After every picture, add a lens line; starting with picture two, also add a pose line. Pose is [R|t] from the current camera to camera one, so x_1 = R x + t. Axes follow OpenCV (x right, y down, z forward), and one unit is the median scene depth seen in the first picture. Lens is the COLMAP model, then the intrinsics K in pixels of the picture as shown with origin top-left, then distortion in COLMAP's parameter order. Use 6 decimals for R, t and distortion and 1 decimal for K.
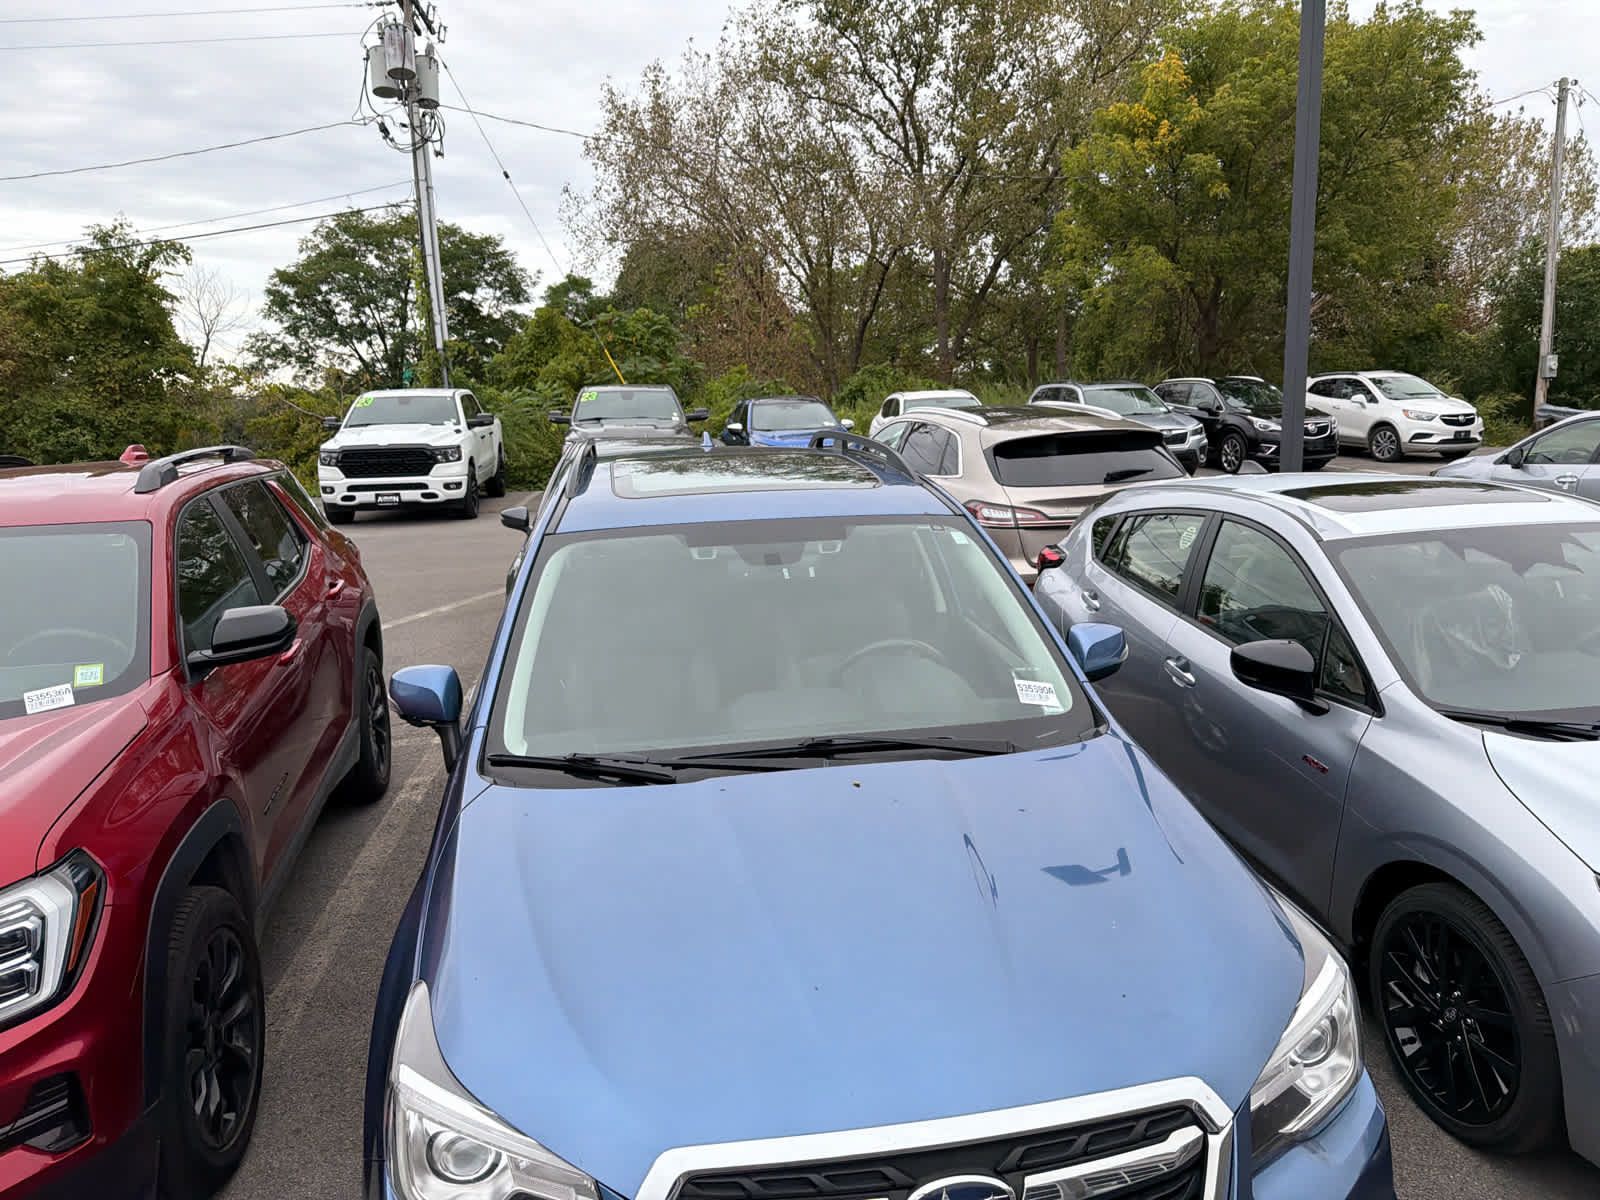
lens RADIAL K [[1126.5, 0, 806.8], [0, 1126.5, 611.1], [0, 0, 1]] dist [0.016931, -0.026126]
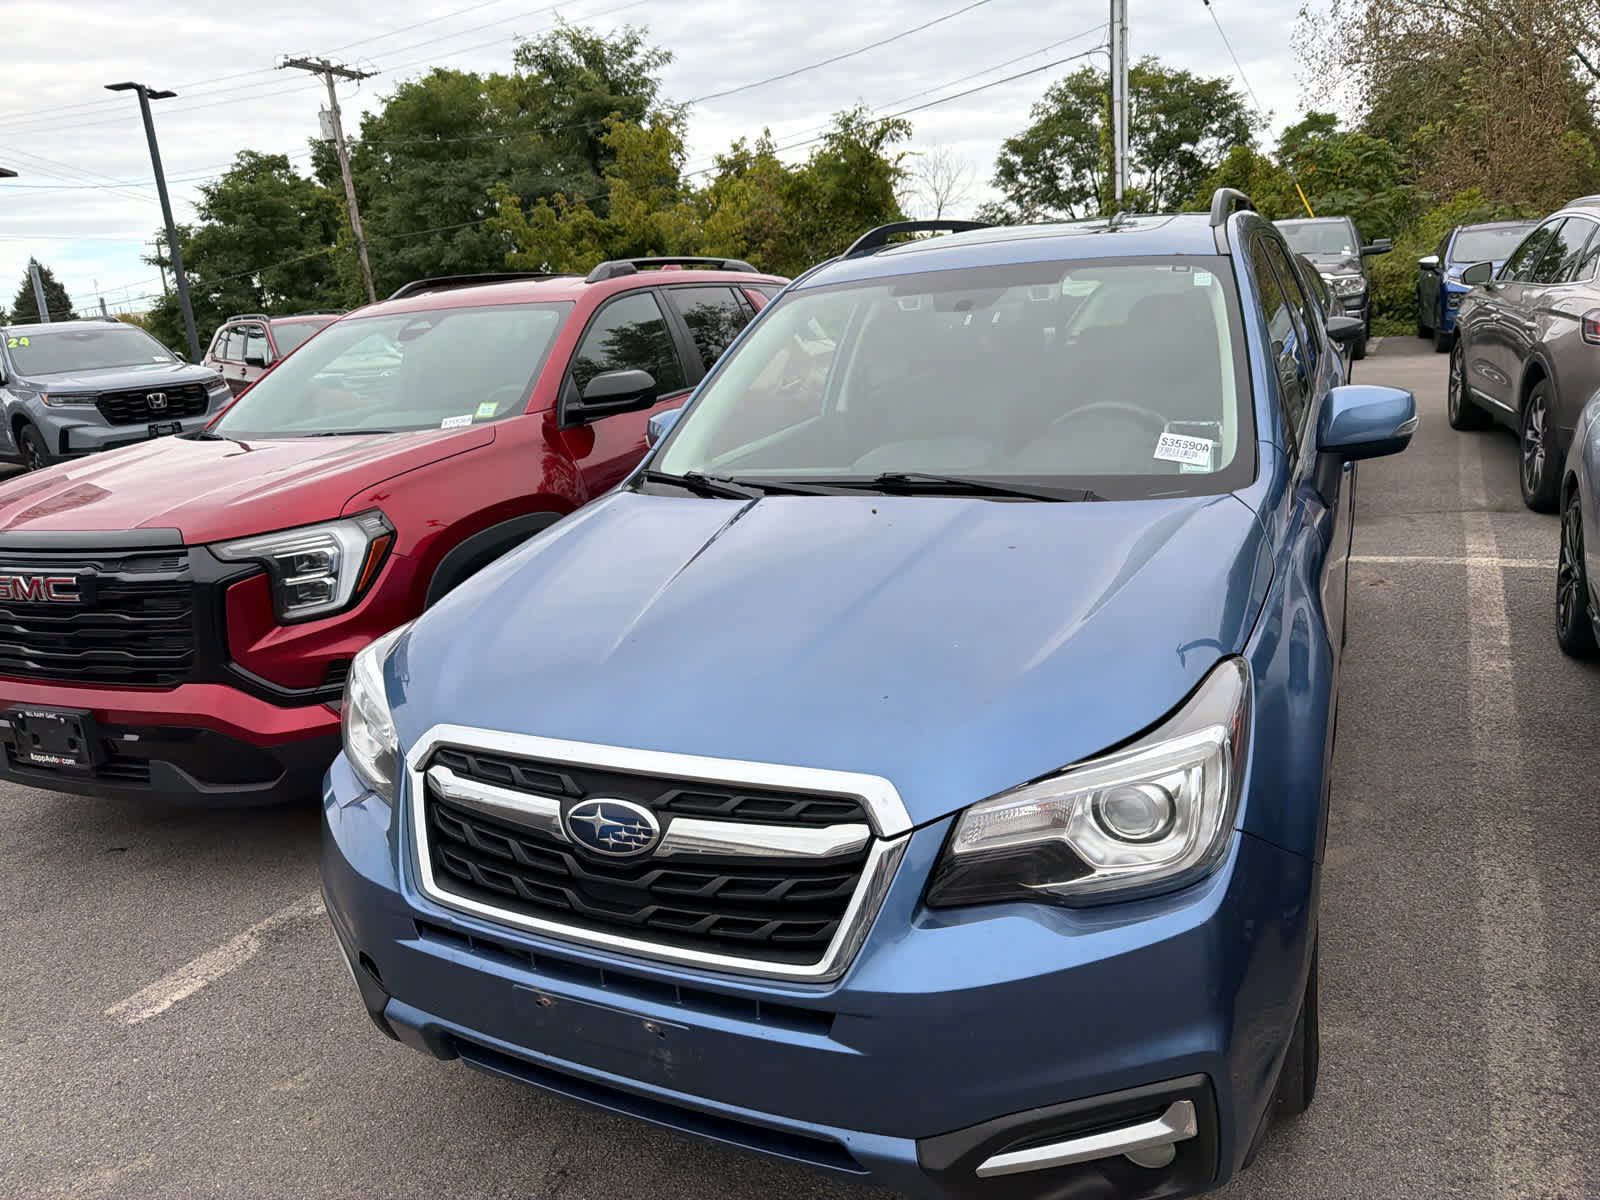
lens RADIAL K [[1126.5, 0, 811.6], [0, 1126.5, 602.2], [0, 0, 1]] dist [0.016931, -0.026126]
pose [[0.813202, 0.121432, -0.569172, 0.061339], [-0.062584, 0.990565, 0.121918, 0.013223], [0.578607, -0.063523, 0.813129, 0.019874]]
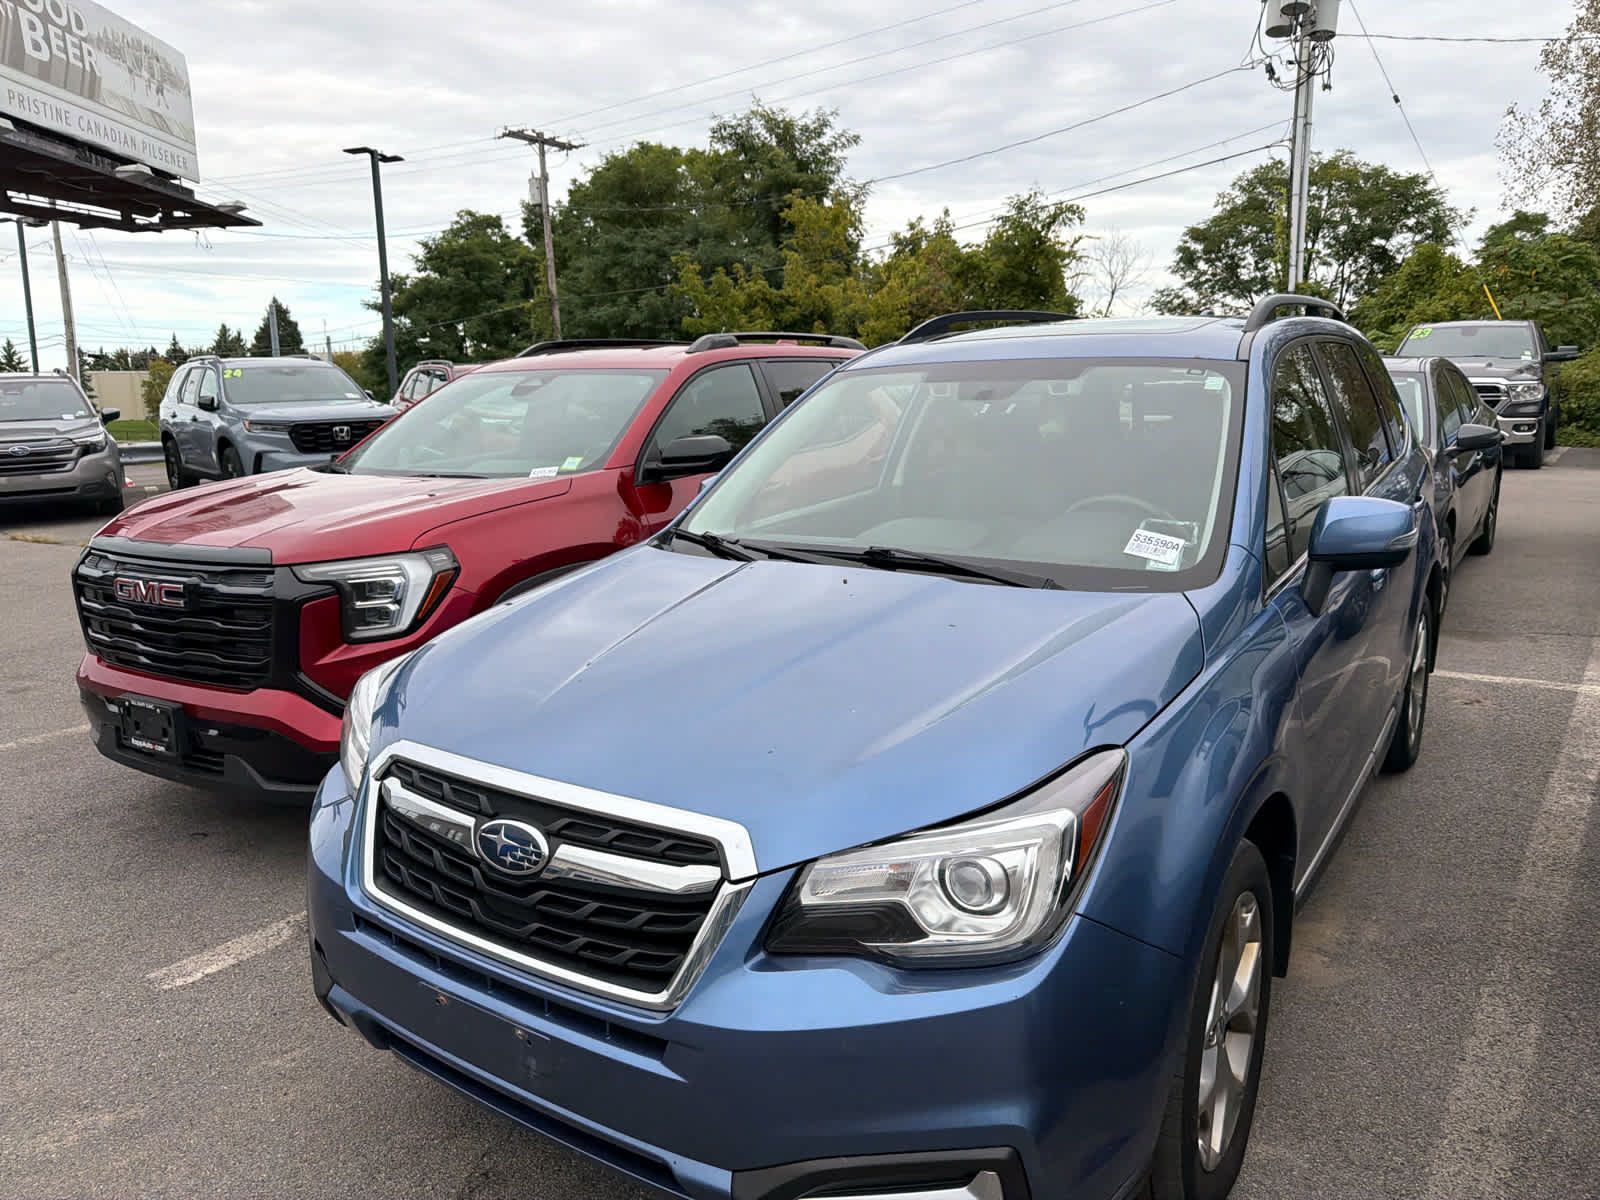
lens RADIAL K [[1126.5, 0, 817.1], [0, 1126.5, 592.8], [0, 0, 1]] dist [0.016931, -0.026126]
pose [[0.718577, 0.145714, -0.680011, 0.079163], [-0.134865, 0.988438, 0.069291, 0.010930], [0.682245, 0.041919, 0.729921, 0.026287]]
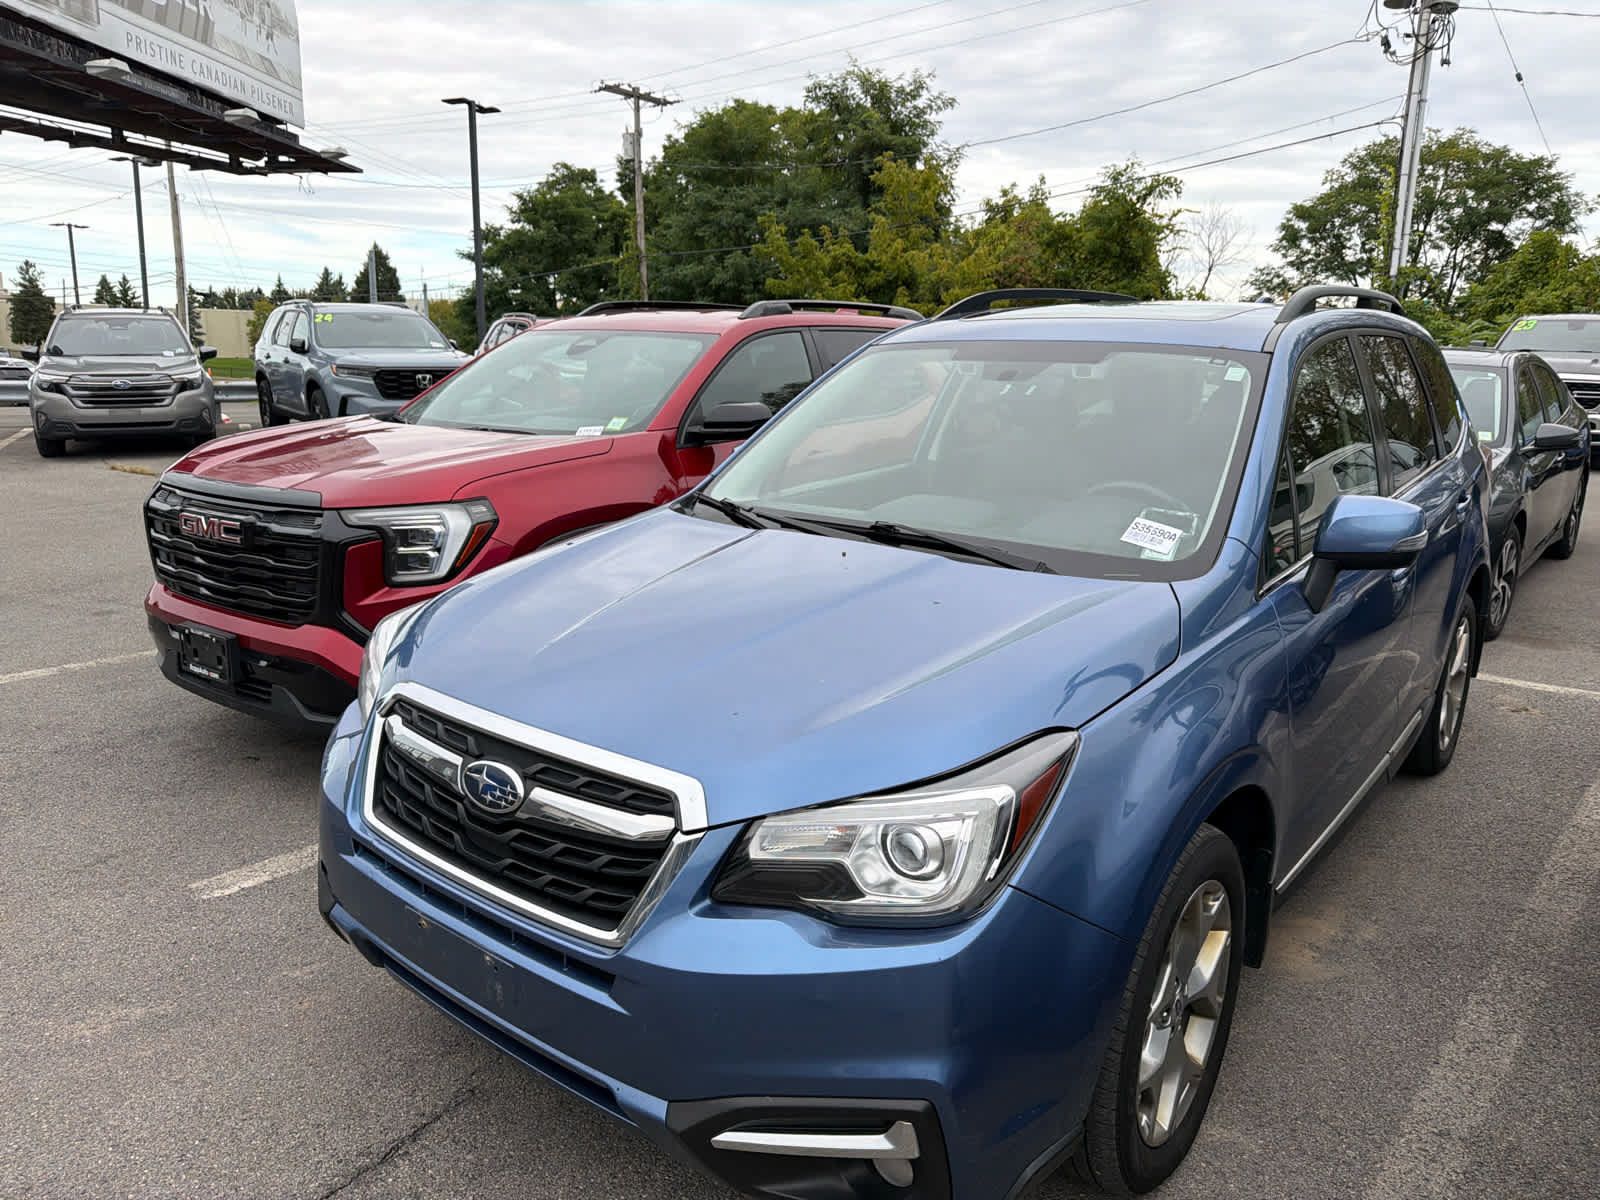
lens RADIAL K [[1126.5, 0, 816.2], [0, 1126.5, 593.4], [0, 0, 1]] dist [0.016931, -0.026126]
pose [[0.661989, 0.205284, -0.720853, 0.086662], [-0.183003, 0.976922, 0.110148, 0.009034], [0.726829, 0.059001, 0.684279, 0.029368]]
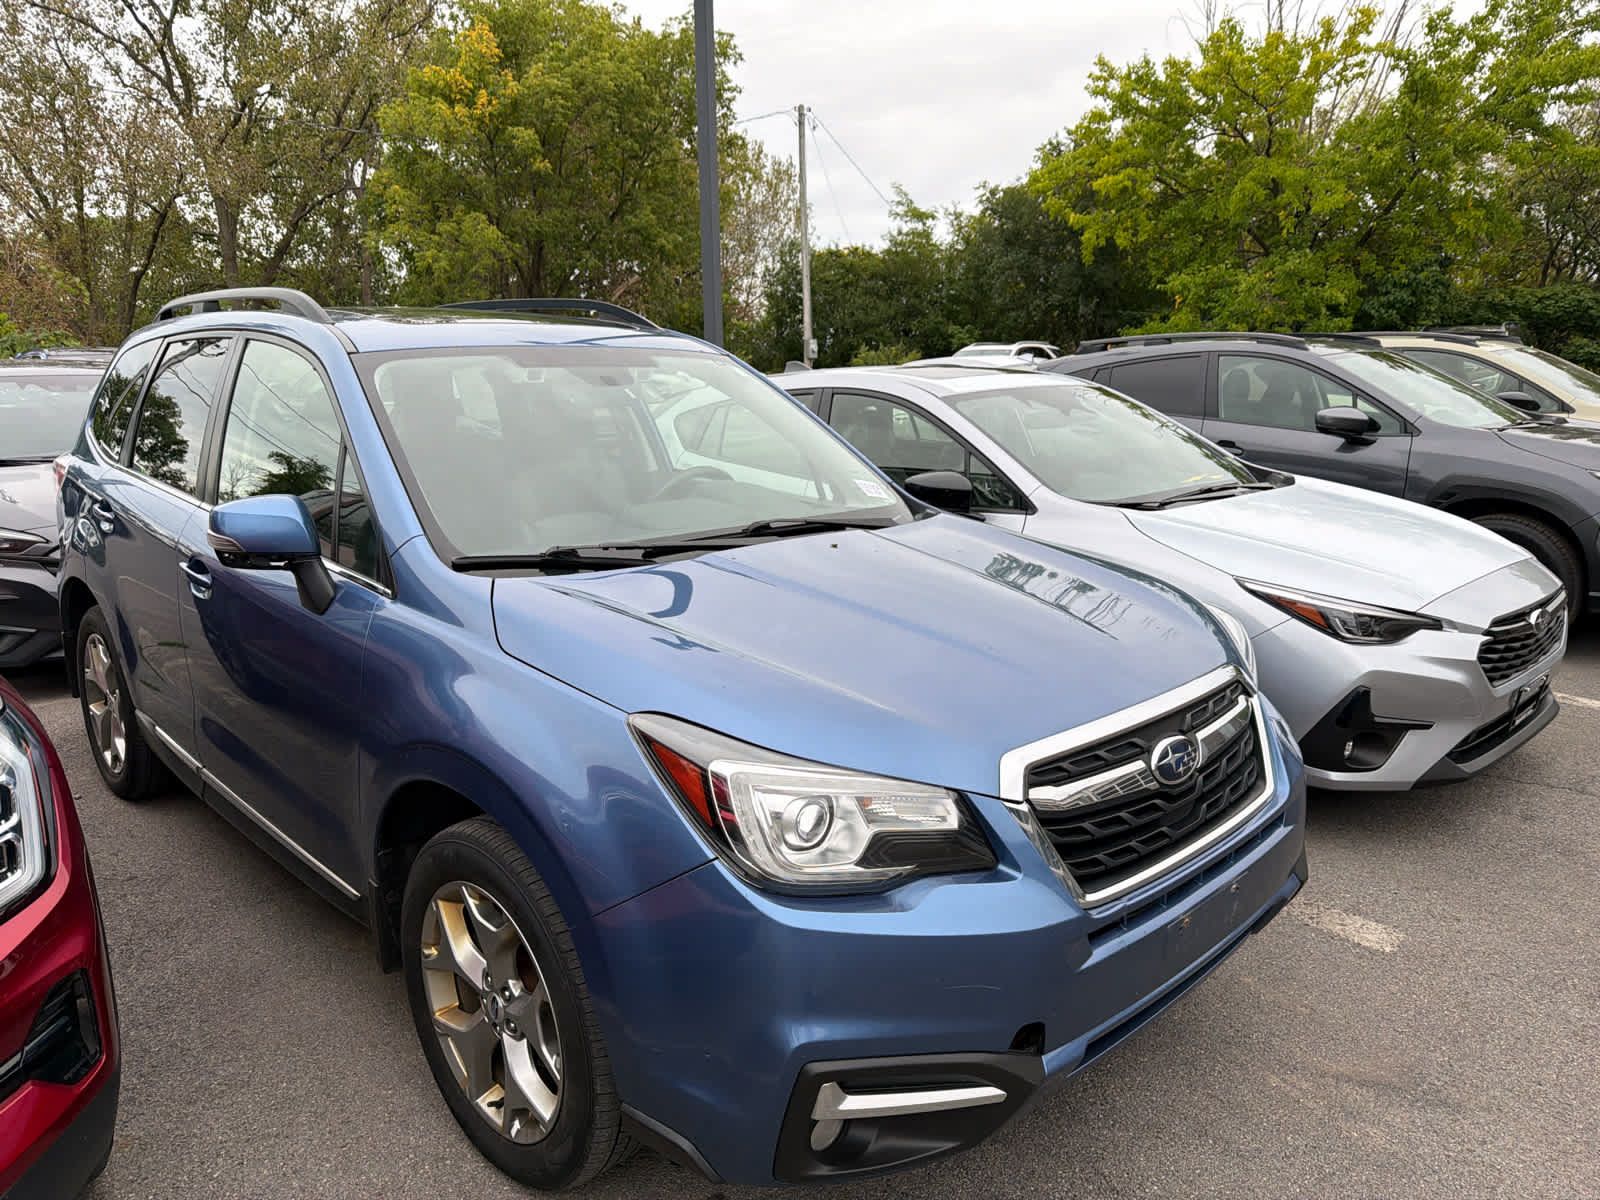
lens RADIAL K [[1126.5, 0, 785.1], [0, 1126.5, 632.4], [0, 0, 1]] dist [0.016931, -0.026126]
pose [[0.825191, -0.111109, 0.553818, -0.066735], [0.098458, 0.993747, 0.052666, 0.019543], [-0.556206, 0.011069, 0.830971, 0.012771]]
